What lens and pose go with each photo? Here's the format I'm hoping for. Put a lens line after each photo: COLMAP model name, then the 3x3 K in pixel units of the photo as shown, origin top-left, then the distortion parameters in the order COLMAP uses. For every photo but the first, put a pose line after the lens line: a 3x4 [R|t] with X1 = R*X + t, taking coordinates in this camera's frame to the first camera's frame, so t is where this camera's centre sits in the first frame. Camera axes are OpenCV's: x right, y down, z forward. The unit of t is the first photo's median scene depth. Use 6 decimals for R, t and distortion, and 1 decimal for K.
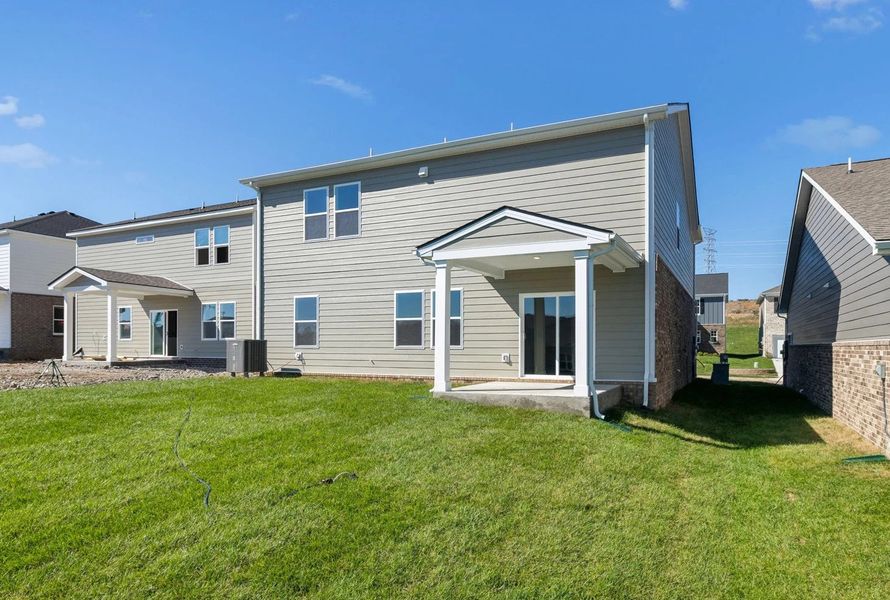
lens RADIAL K [[544.0, 0, 474.0], [0, 544.0, 344.2], [0, 0, 1]] dist [-0.001516, -0.000010]
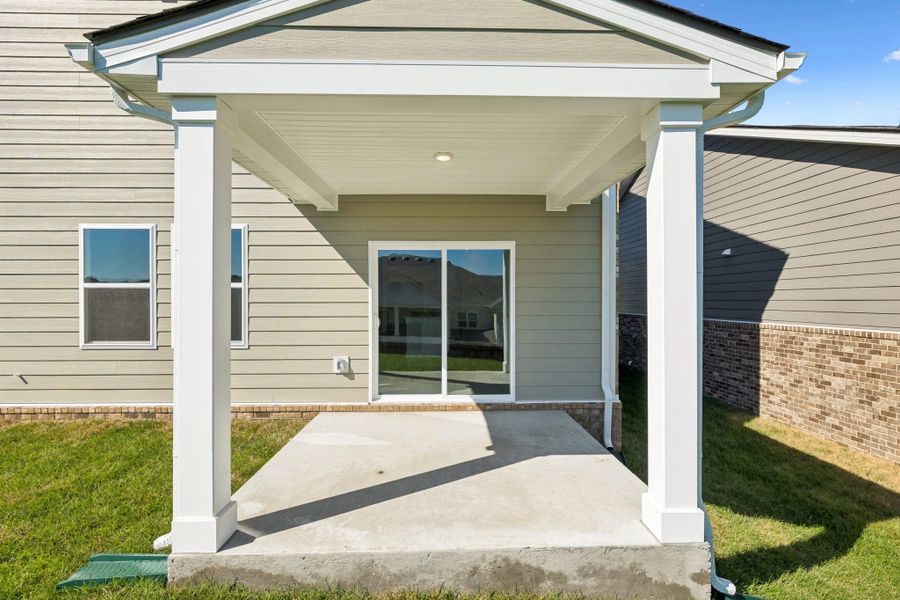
lens RADIAL K [[437.1, 0, 449.6], [0, 437.1, 302.8], [0, 0, 1]] dist [-0.008037, 0.003219]
pose [[0.893513, -0.006593, 0.448990, -0.031983], [0.001373, 0.999928, 0.011952, -0.034724], [-0.449036, -0.010063, 0.893457, 0.530651]]
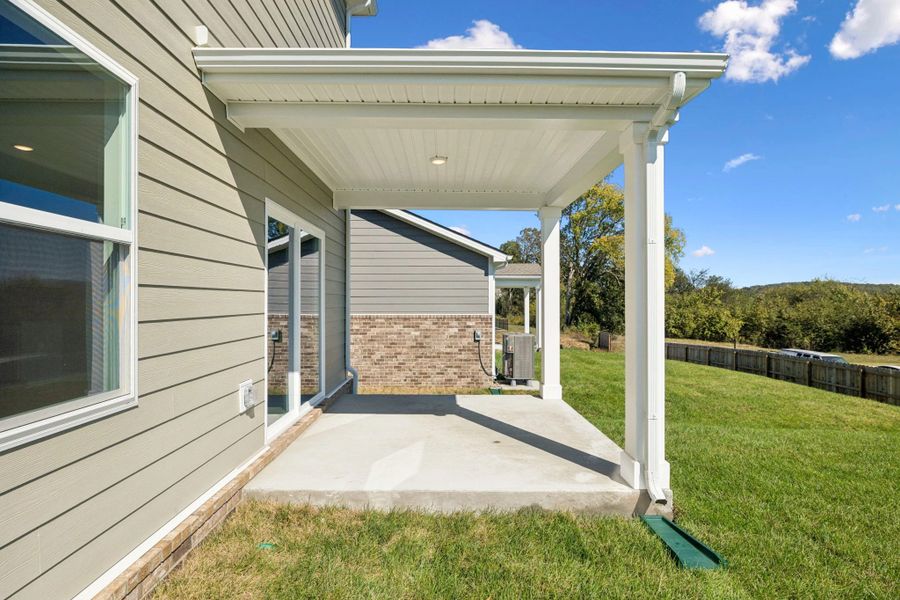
lens RADIAL K [[437.1, 0, 449.2], [0, 437.1, 299.5], [0, 0, 1]] dist [-0.008037, 0.003219]
pose [[-0.429528, 0.001664, 0.903052, -0.188271], [-0.006134, 0.999970, -0.004760, -0.025245], [-0.903033, -0.007584, -0.429505, 0.899006]]
